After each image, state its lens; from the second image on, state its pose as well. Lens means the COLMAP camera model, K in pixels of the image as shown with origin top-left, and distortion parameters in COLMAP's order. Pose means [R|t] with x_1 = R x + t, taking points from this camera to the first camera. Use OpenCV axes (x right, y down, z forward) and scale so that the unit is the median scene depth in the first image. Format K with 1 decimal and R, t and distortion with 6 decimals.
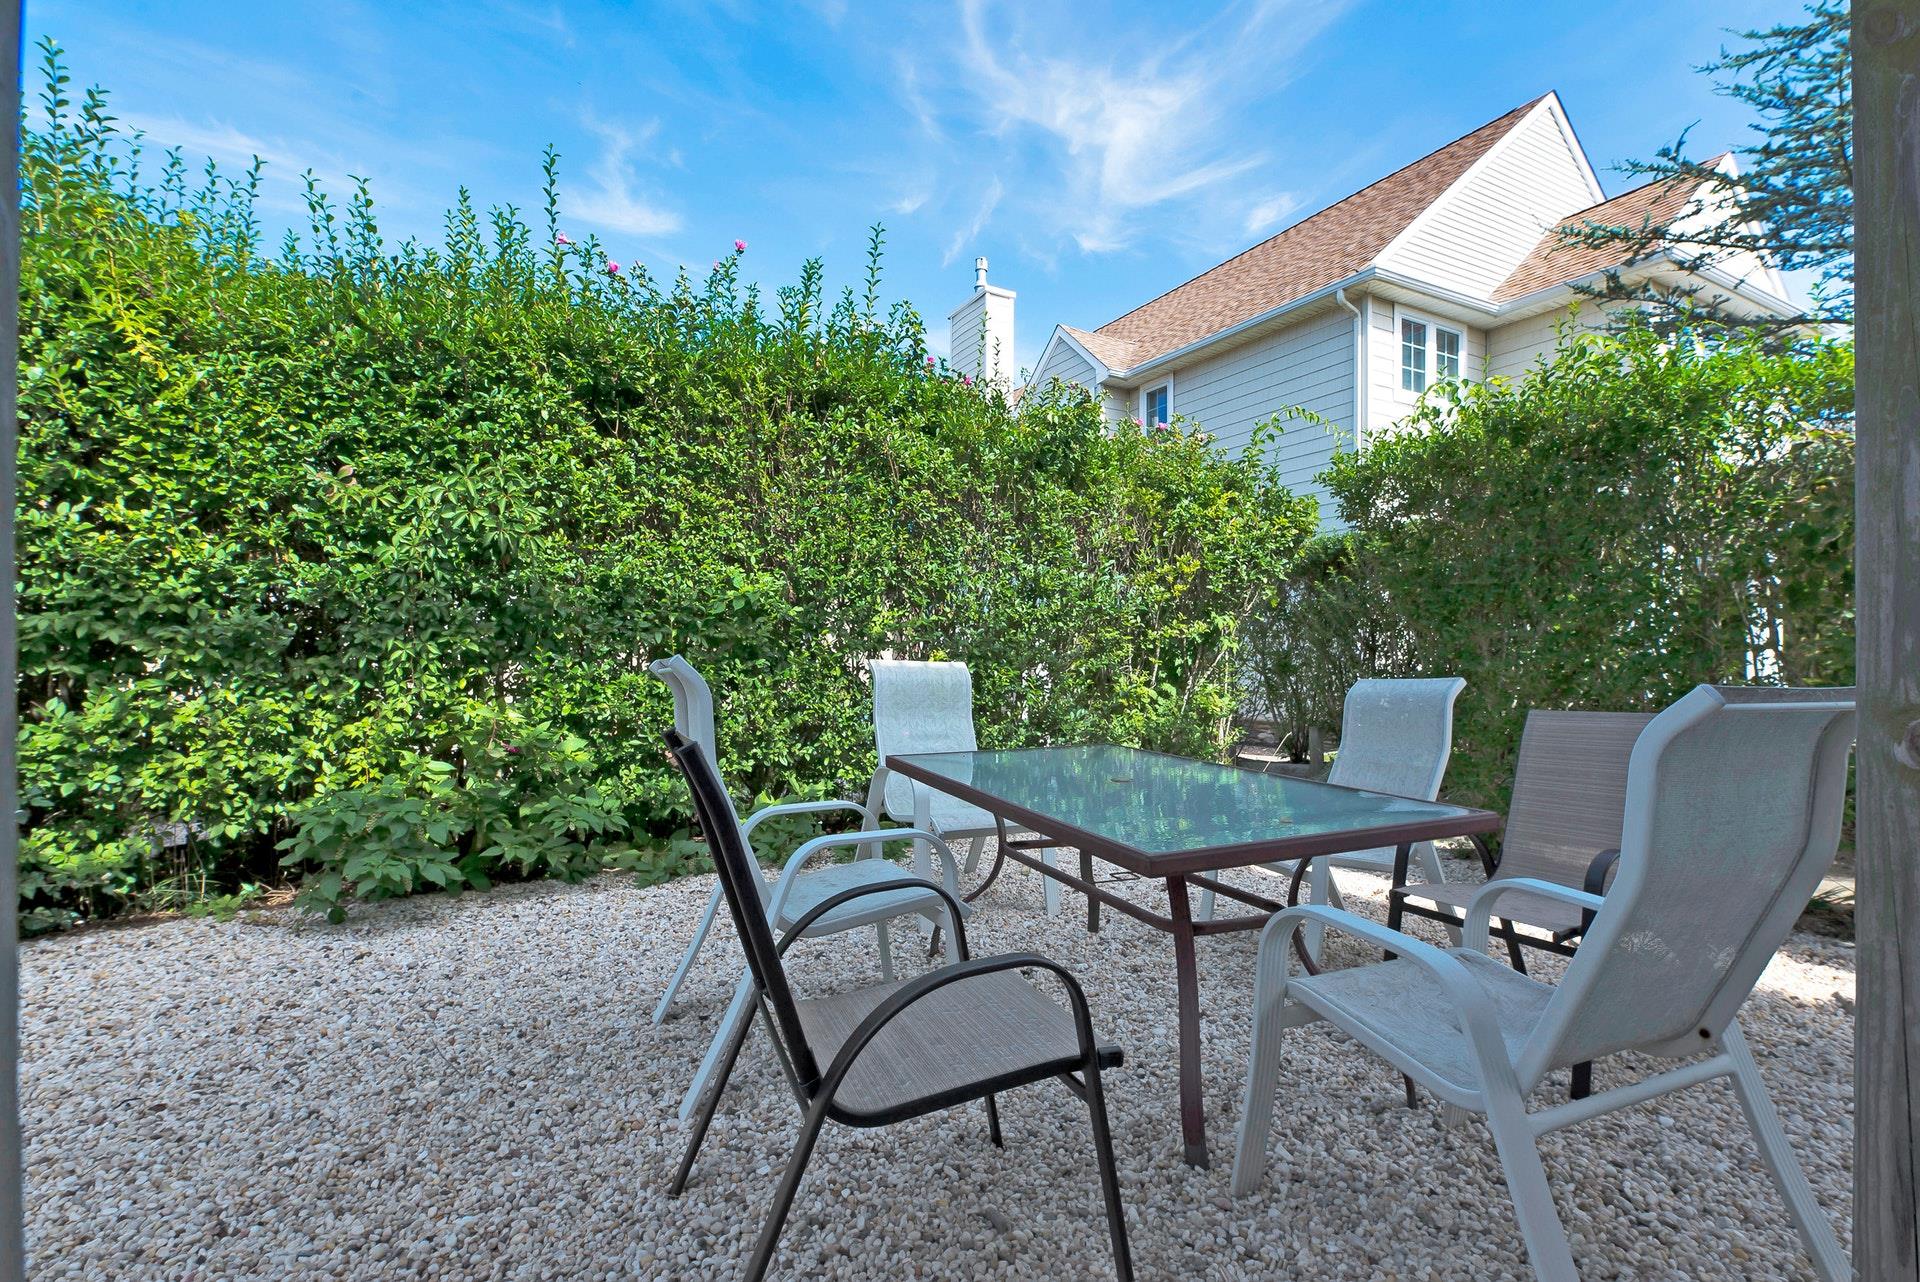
lens RADIAL K [[869.2, 0, 949.4], [0, 869.2, 646.0], [0, 0, 1]] dist [0.005146, -0.001610]
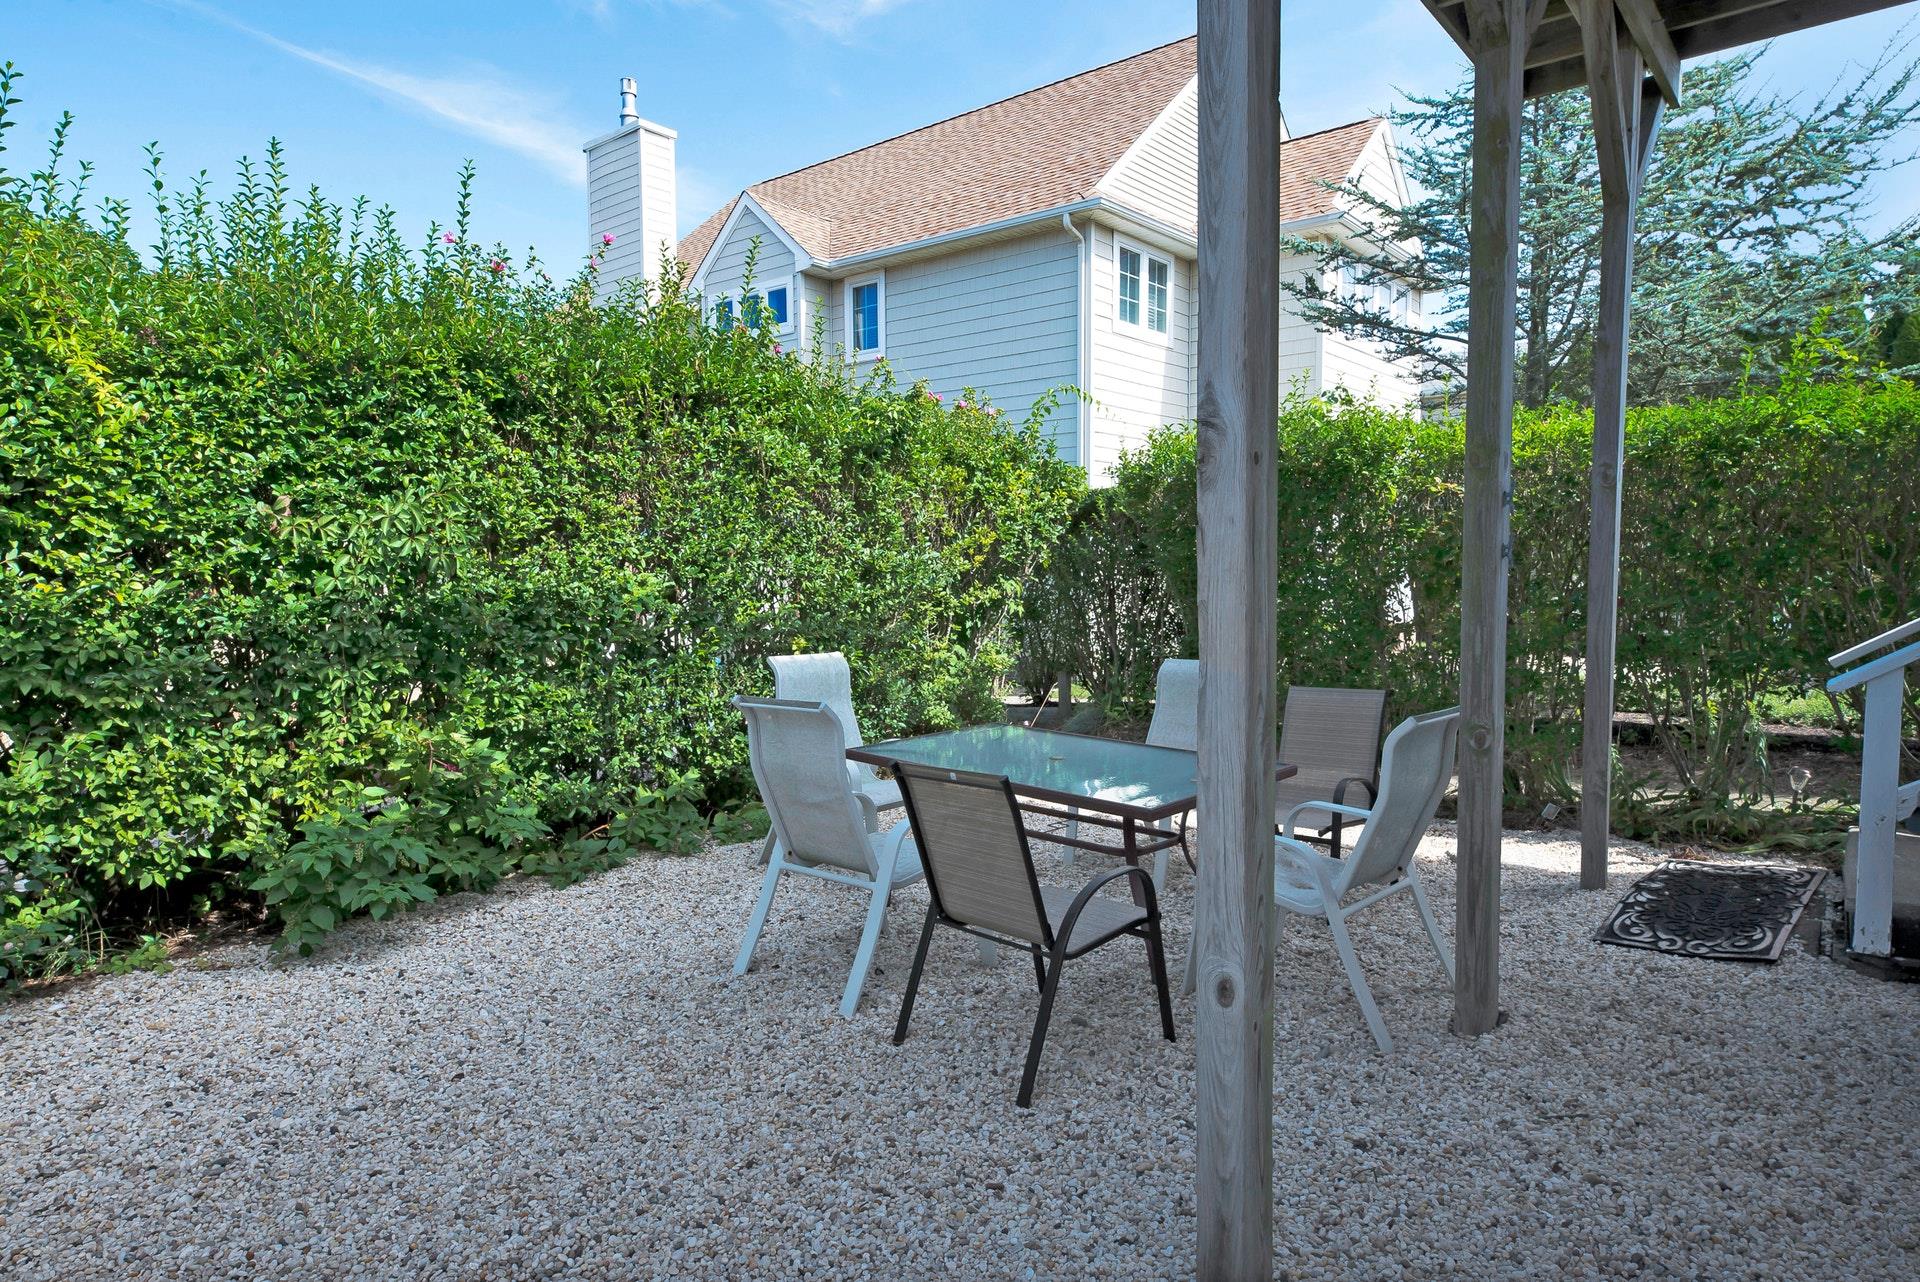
lens RADIAL K [[1120.7, 0, 955.3], [0, 1120.7, 630.9], [0, 0, 1]] dist [0.023643, -0.001497]
pose [[0.927782, -0.037819, 0.371201, -0.400955], [0.009611, 0.996942, 0.077548, -0.125161], [-0.372999, -0.068380, 0.925309, -0.385330]]
